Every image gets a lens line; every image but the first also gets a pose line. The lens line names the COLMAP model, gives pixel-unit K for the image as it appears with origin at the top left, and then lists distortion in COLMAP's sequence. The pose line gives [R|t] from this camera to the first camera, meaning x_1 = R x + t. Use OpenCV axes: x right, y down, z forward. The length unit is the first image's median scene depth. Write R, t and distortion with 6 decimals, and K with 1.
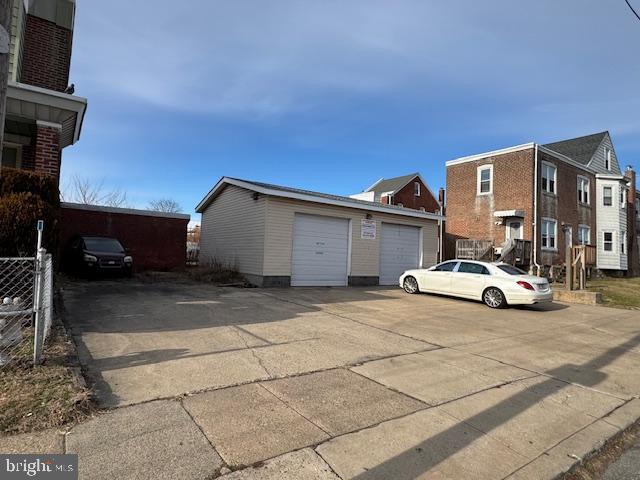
lens RADIAL K [[368.4, 0, 319.6], [0, 368.4, 238.5], [0, 0, 1]] dist [0.001021, 0.000127]
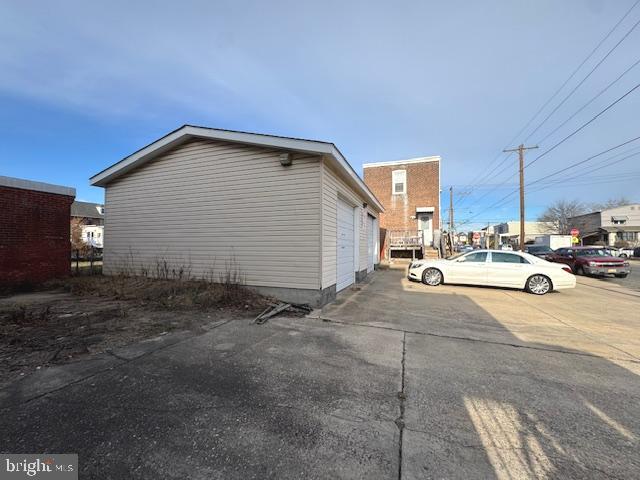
lens RADIAL K [[251.3, 0, 322.1], [0, 251.3, 242.3], [0, 0, 1]] dist [-0.000009, 0.000233]
pose [[0.819619, -0.031239, 0.572056, -0.312312], [0.000177, 0.998526, 0.054274, -0.001422], [-0.572909, -0.044382, 0.818417, 0.528342]]
